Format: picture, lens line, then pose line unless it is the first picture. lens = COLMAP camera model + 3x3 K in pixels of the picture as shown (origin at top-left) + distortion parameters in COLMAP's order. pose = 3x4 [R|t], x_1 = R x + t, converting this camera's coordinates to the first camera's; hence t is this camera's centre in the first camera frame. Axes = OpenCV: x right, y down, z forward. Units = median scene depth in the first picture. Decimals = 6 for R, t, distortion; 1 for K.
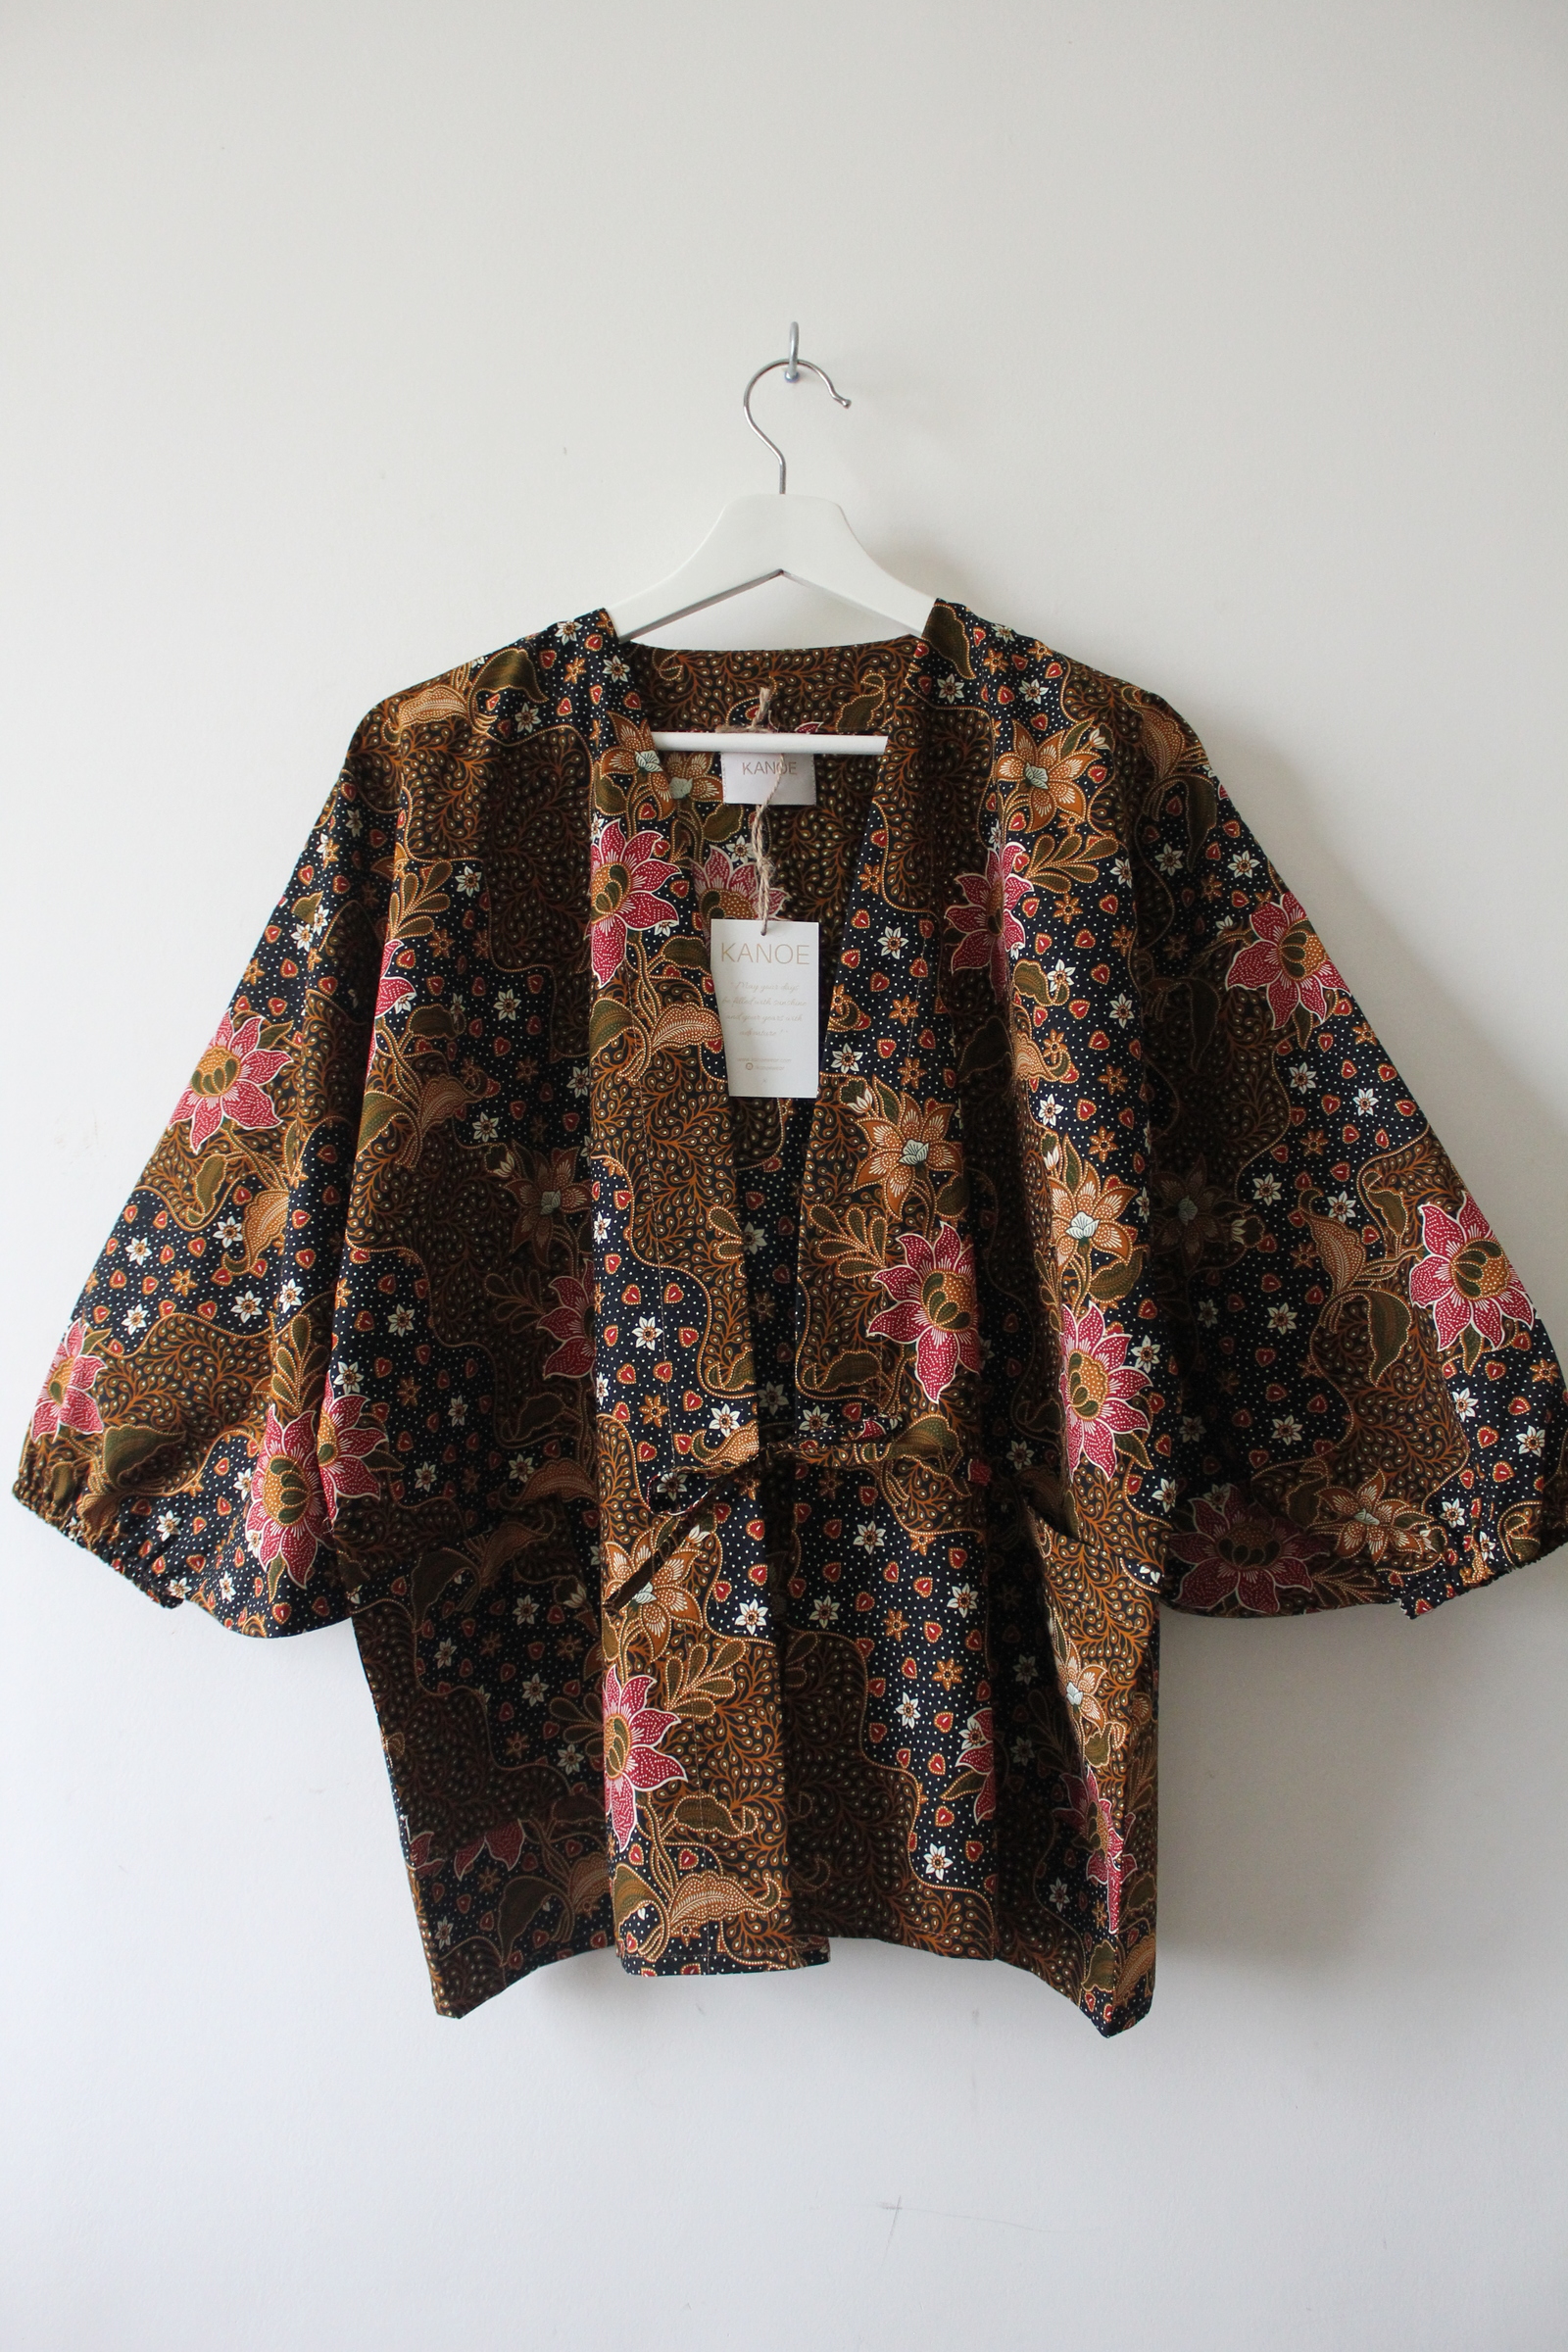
lens RADIAL K [[2049.0, 0, 783.9], [0, 2049.0, 1146.2], [0, 0, 1]] dist [-0.121859, 0.160654]
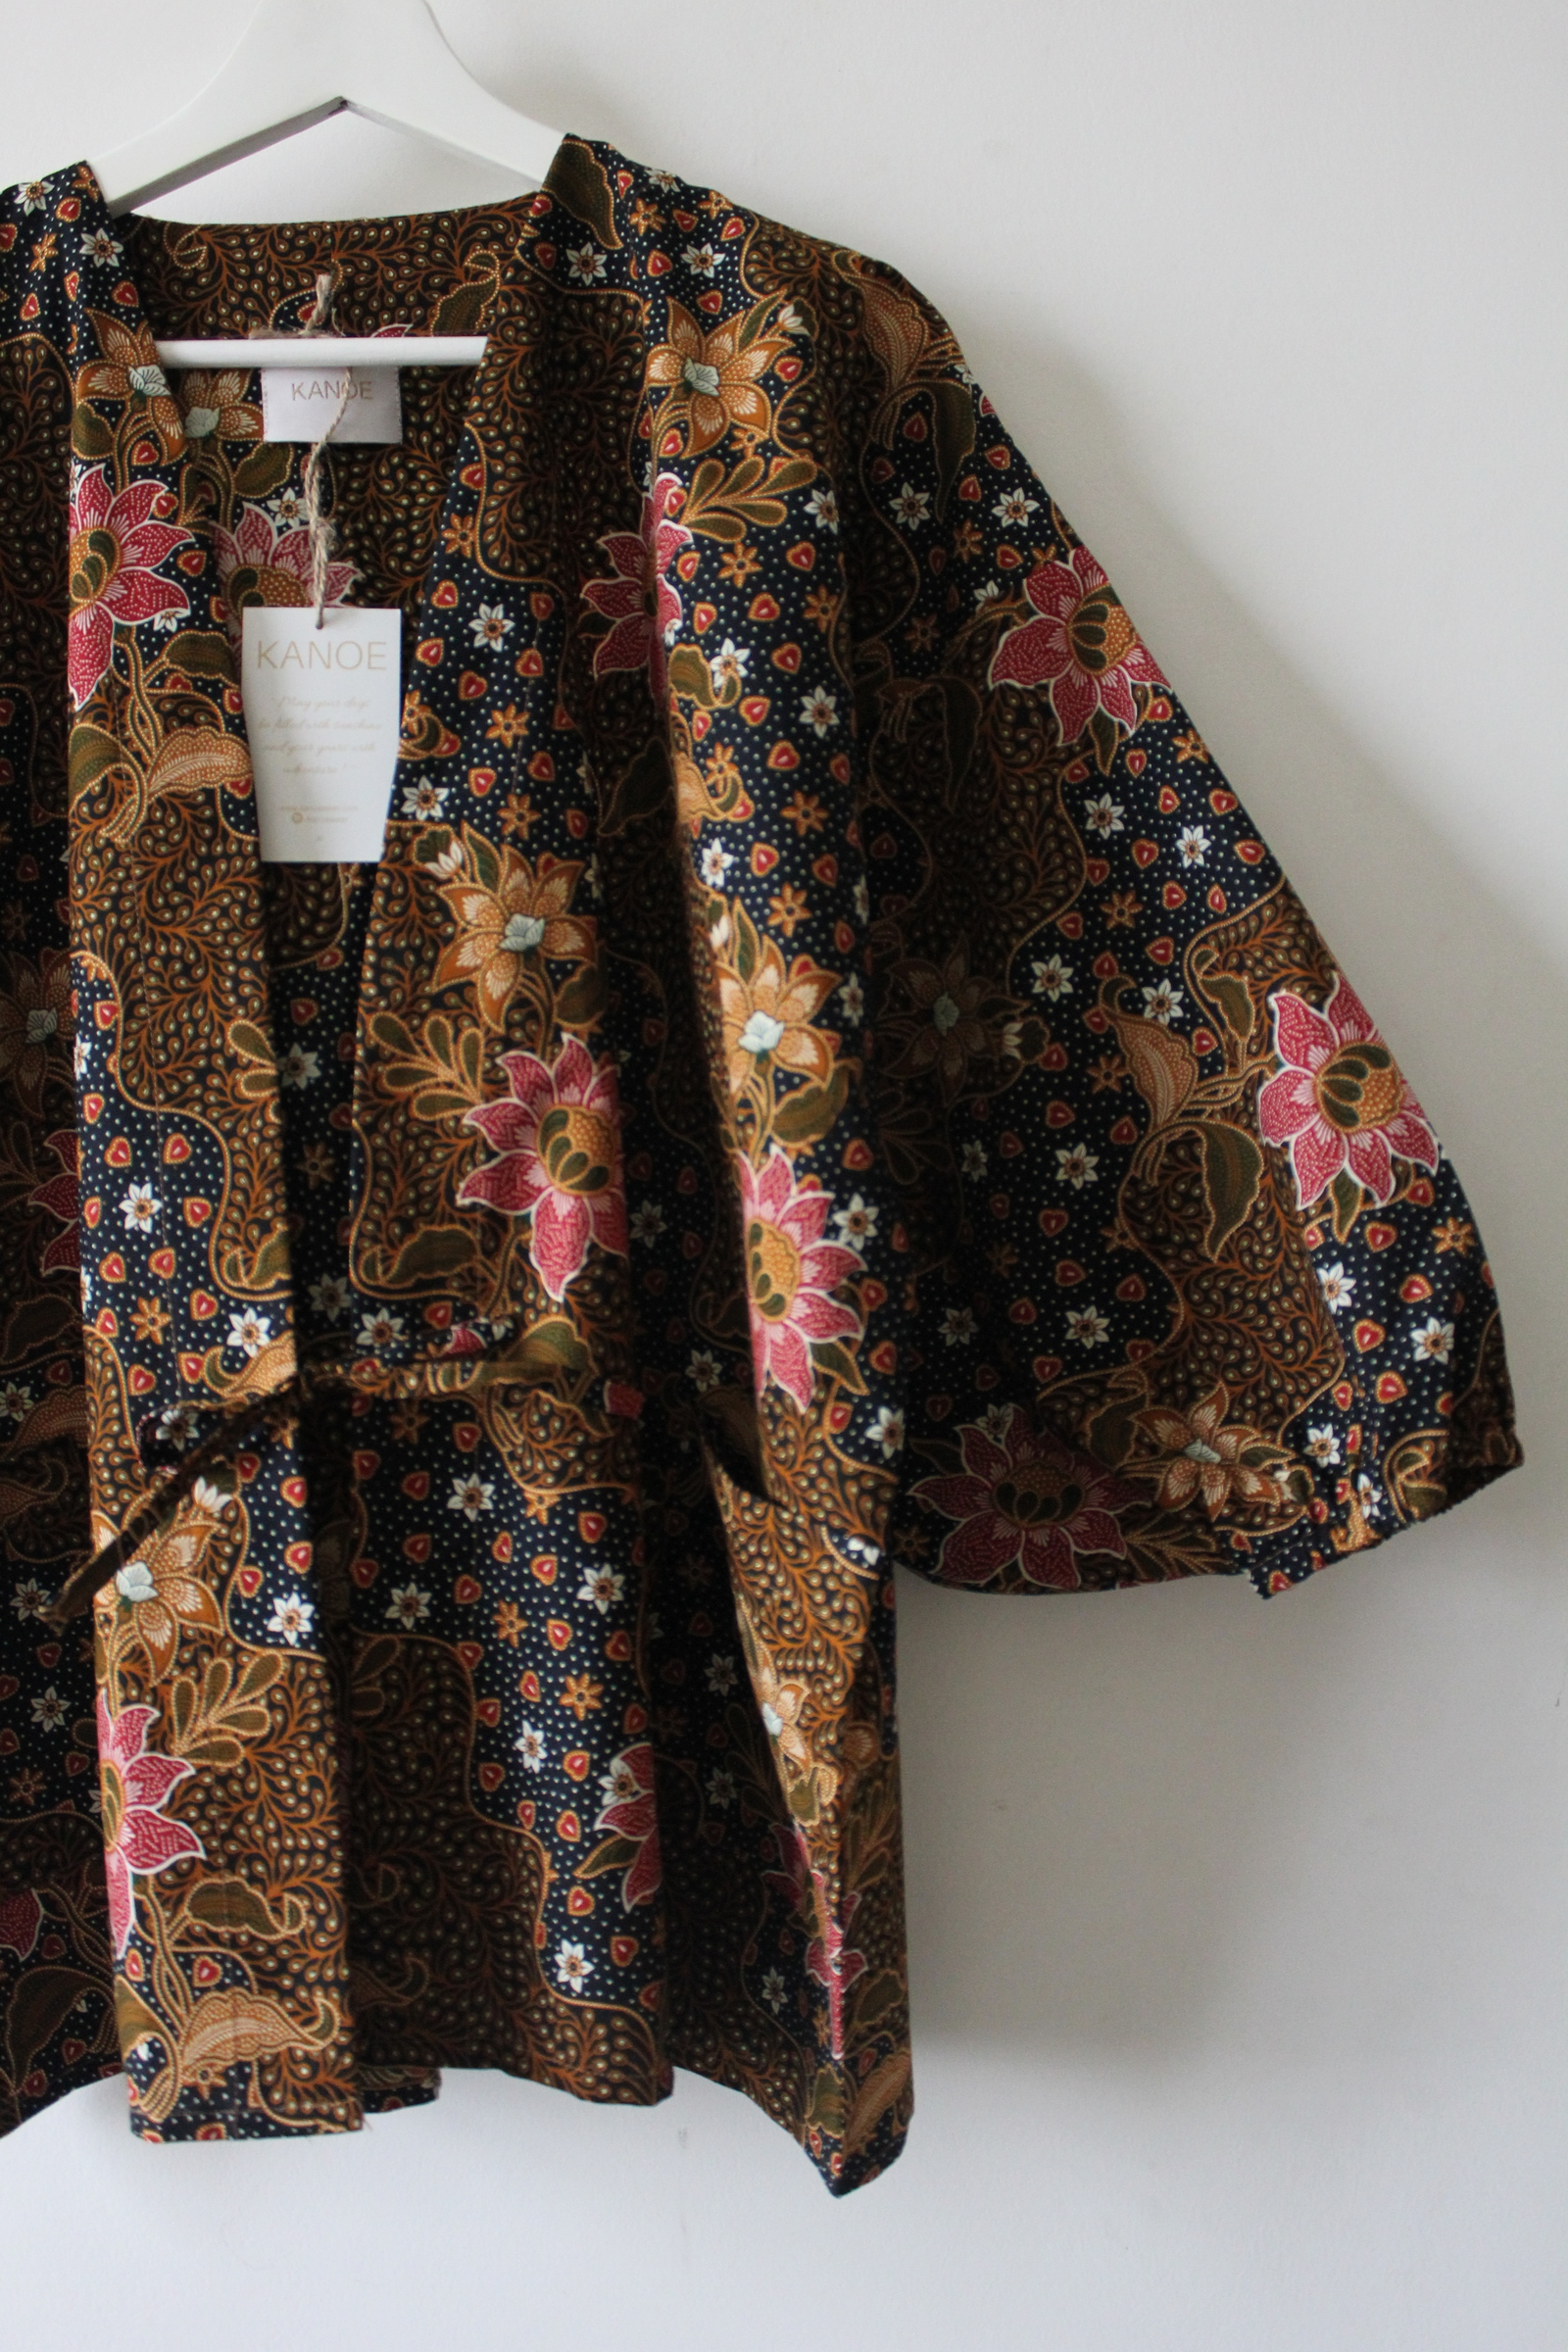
lens RADIAL K [[2049.0, 0, 783.9], [0, 2049.0, 1146.2], [0, 0, 1]] dist [-0.121859, 0.160654]
pose [[0.999593, -0.023830, 0.015656, 0.139273], [0.022798, 0.997747, 0.063099, 0.033147], [-0.017124, -0.062716, 0.997884, 0.322287]]
